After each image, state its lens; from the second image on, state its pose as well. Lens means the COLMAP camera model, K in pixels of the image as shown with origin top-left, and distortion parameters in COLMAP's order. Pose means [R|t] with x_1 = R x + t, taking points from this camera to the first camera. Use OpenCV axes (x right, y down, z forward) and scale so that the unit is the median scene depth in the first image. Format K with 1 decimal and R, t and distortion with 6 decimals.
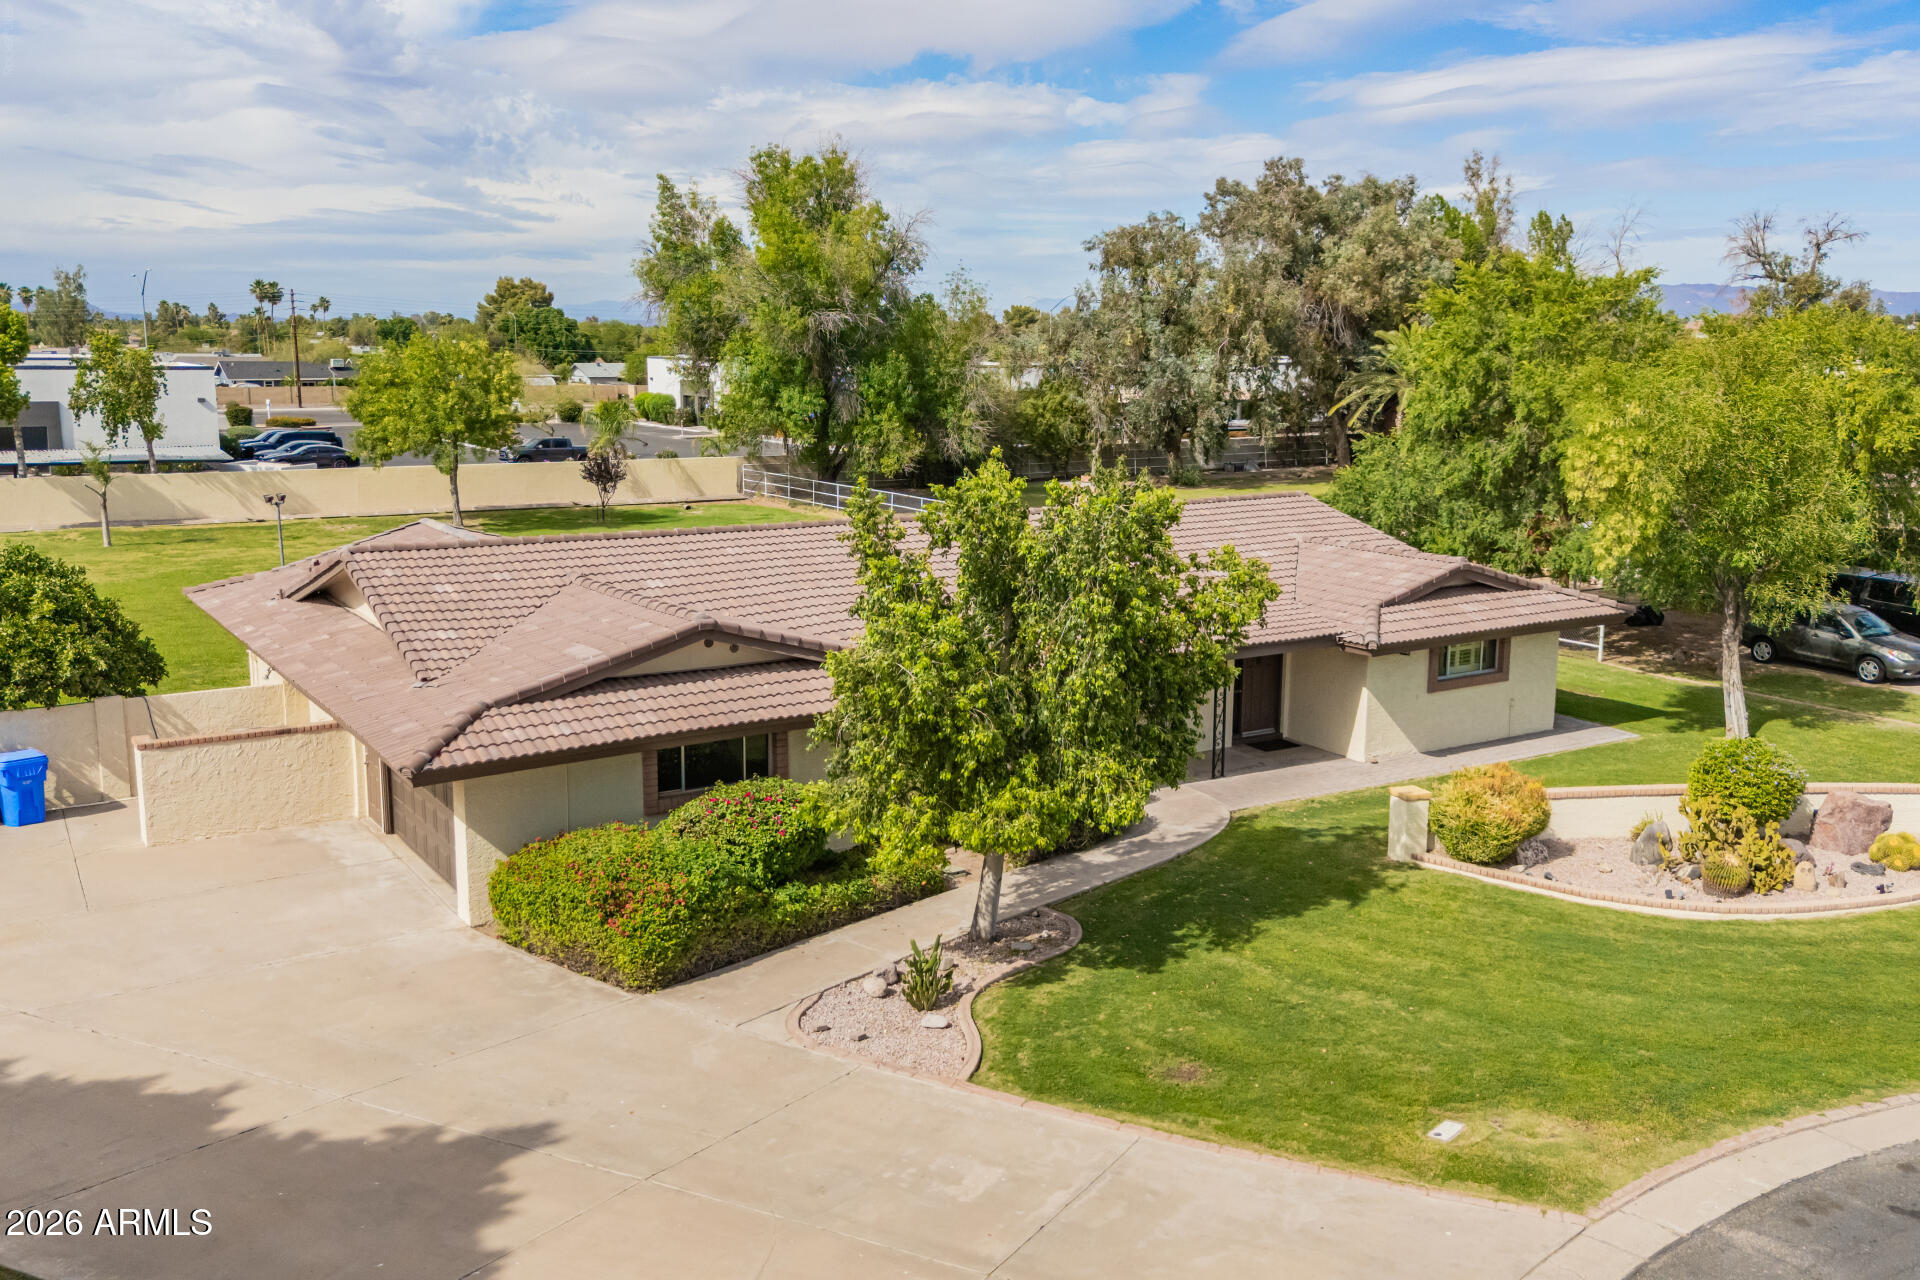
lens RADIAL K [[1672.2, 0, 960.0], [0, 1672.2, 640.0], [0, 0, 1]] dist [0.075881, -0.102593]
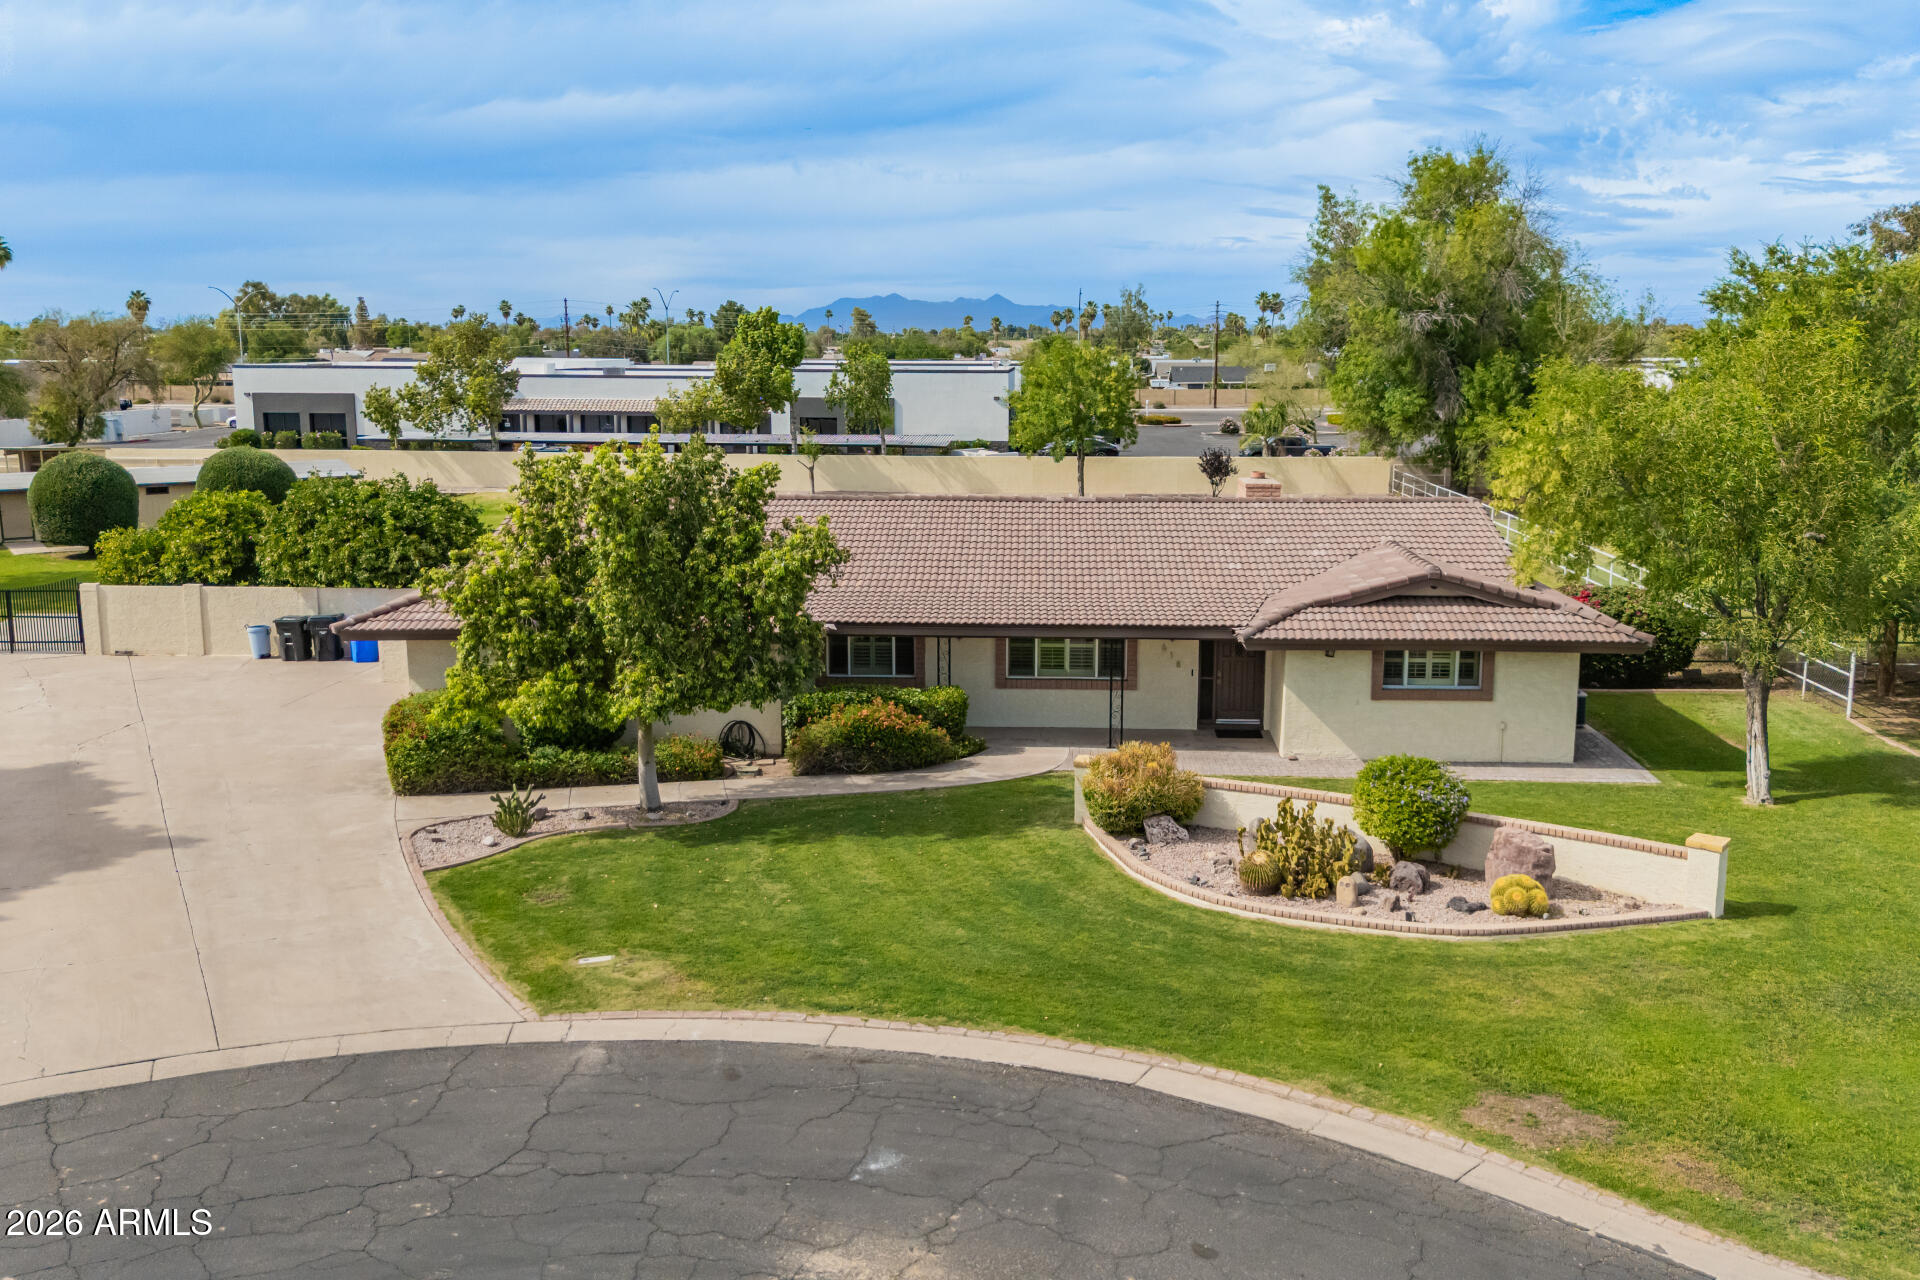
lens RADIAL K [[1695.5, 0, 1039.5], [0, 1695.5, 708.5], [0, 0, 1]] dist [0.118313, -0.154954]
pose [[0.812288, 0.118122, -0.571171, 0.886557], [-0.099473, 0.992987, 0.063891, -0.010106], [0.574712, 0.004918, 0.818341, 0.090859]]
